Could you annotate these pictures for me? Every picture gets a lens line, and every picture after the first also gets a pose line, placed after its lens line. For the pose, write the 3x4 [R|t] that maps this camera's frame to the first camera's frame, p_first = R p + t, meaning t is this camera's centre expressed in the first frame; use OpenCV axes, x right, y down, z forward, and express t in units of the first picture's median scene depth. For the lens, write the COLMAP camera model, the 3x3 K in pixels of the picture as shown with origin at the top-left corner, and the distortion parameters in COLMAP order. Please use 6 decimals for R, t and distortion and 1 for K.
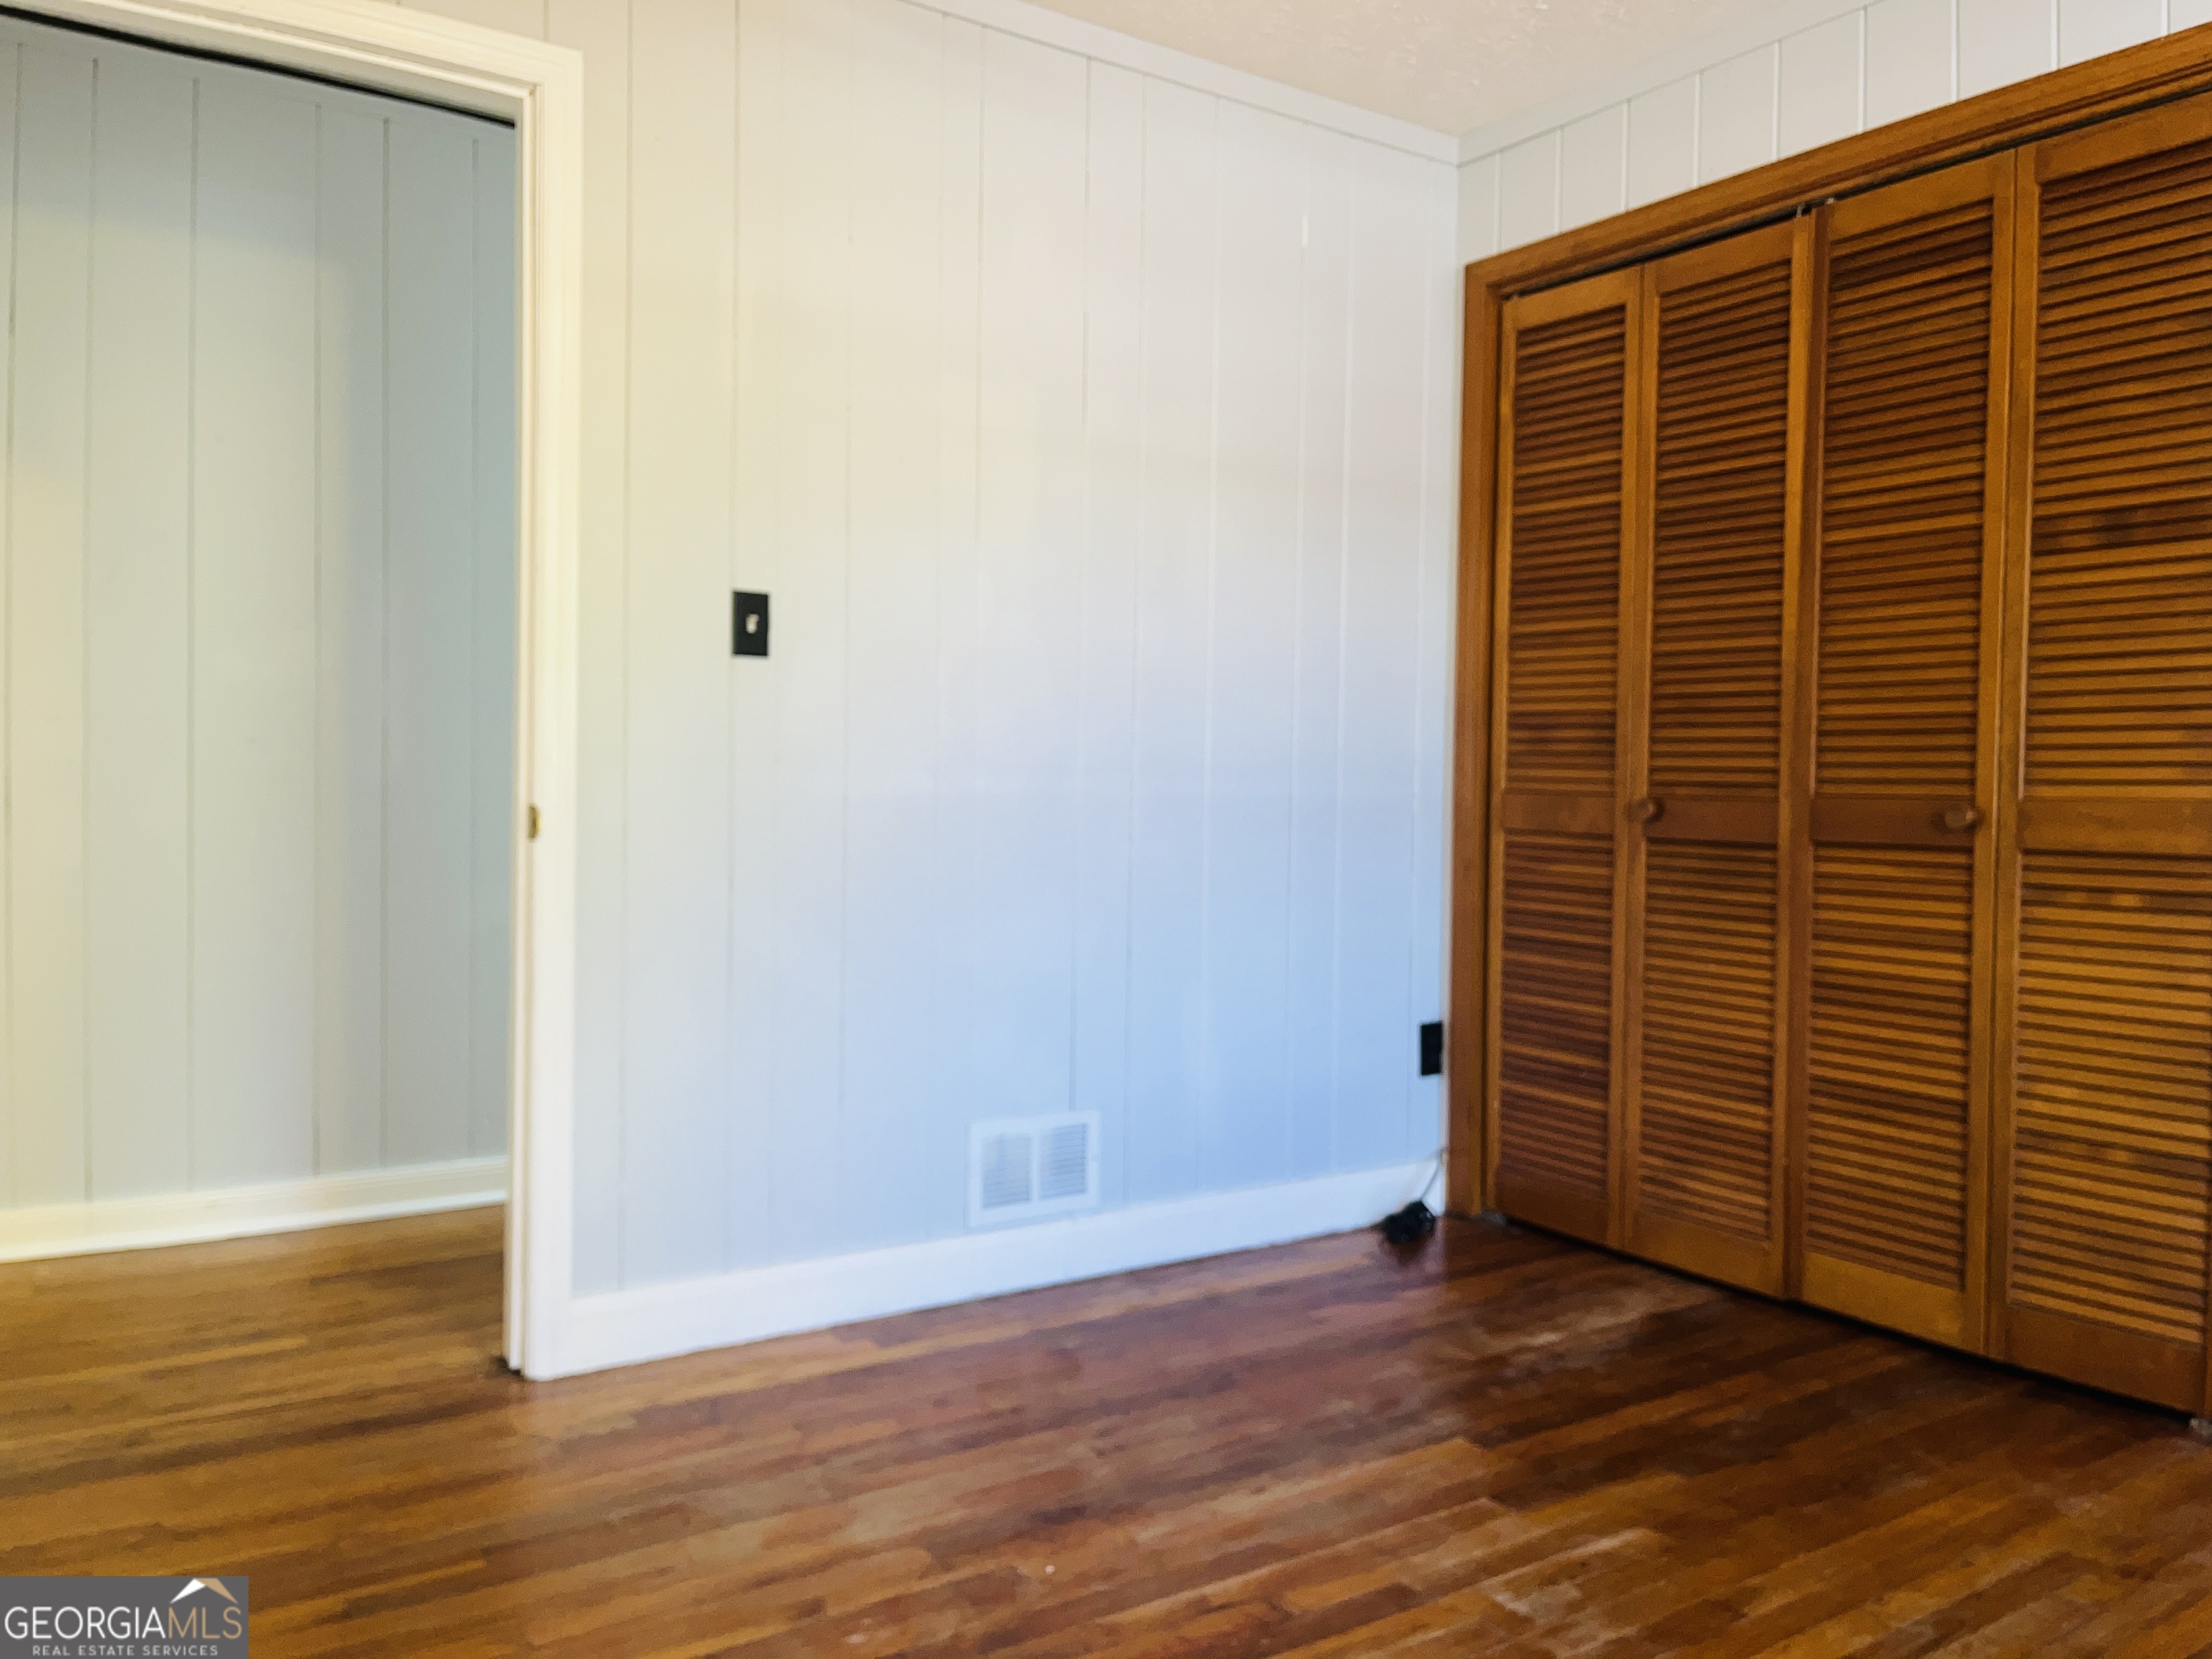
lens RADIAL K [[1707.6, 0, 1109.8], [0, 1707.6, 827.2], [0, 0, 1]] dist [0.034856, -0.041001]
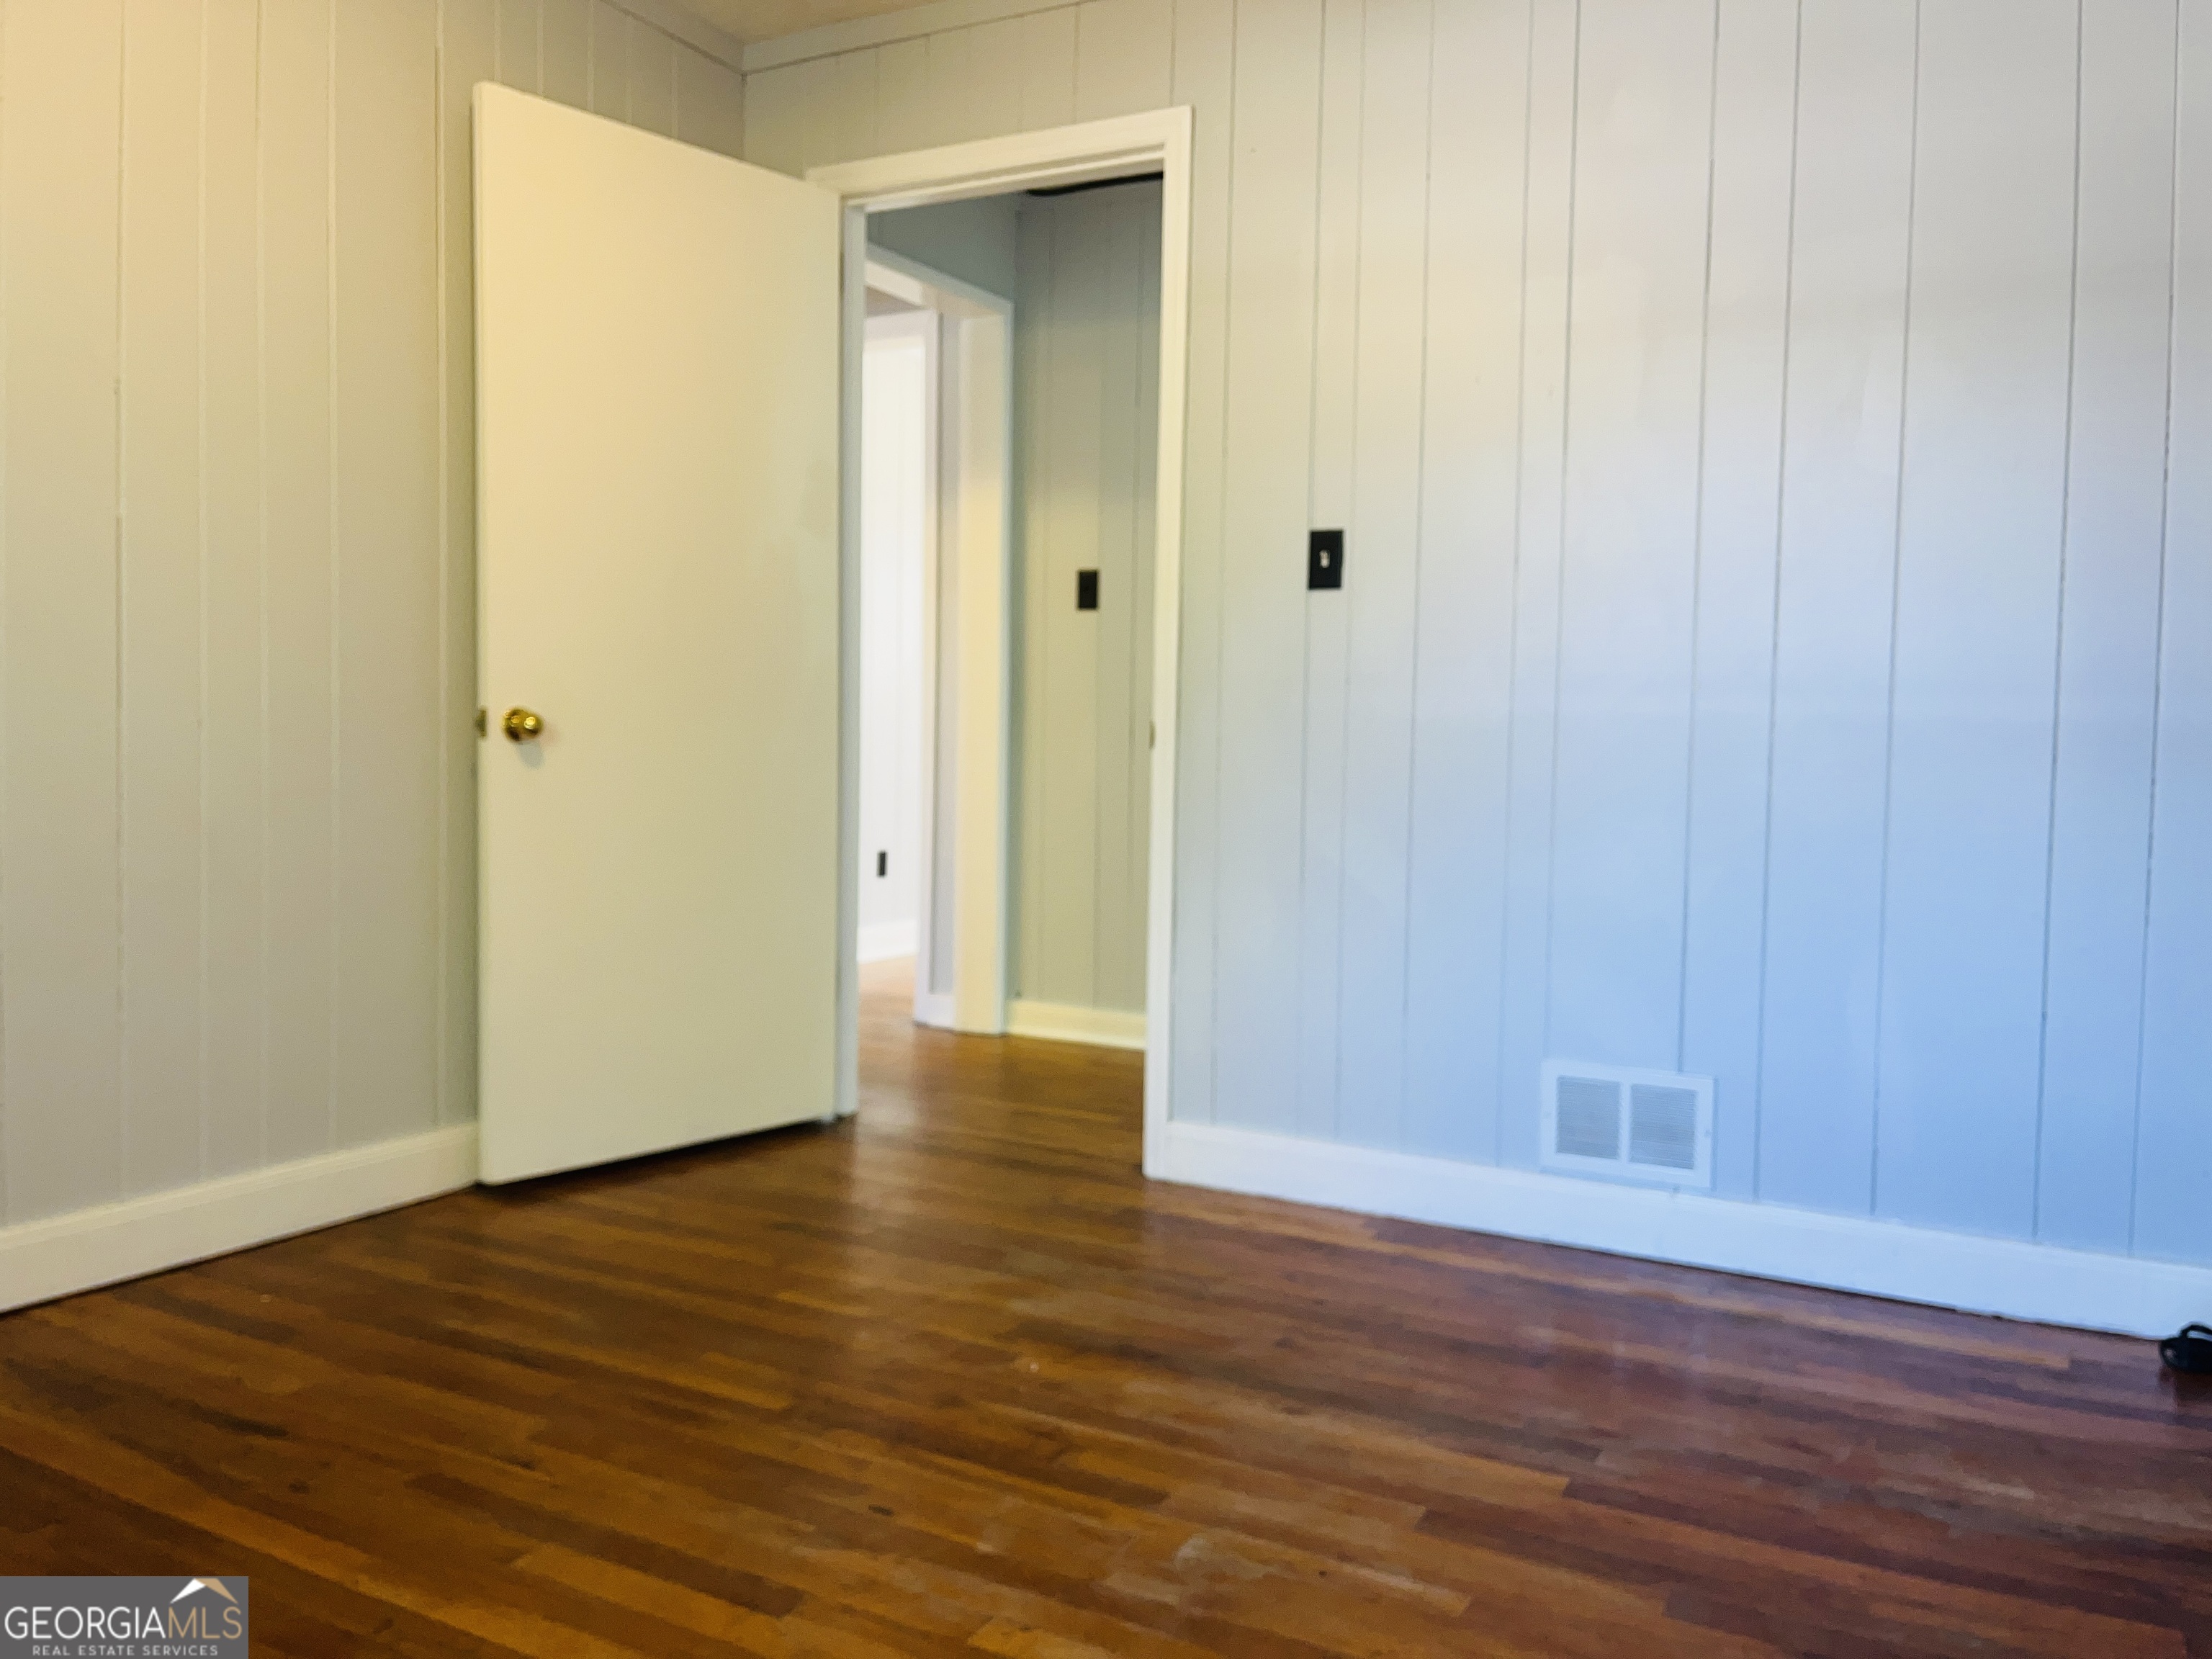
lens RADIAL K [[1707.6, 0, 1105.1], [0, 1707.6, 831.3], [0, 0, 1]] dist [0.034856, -0.041001]
pose [[0.457011, 0.047293, -0.888203, 0.724562], [-0.037073, 0.998730, 0.034103, 0.024703], [0.888688, 0.017343, 0.458184, 0.374940]]
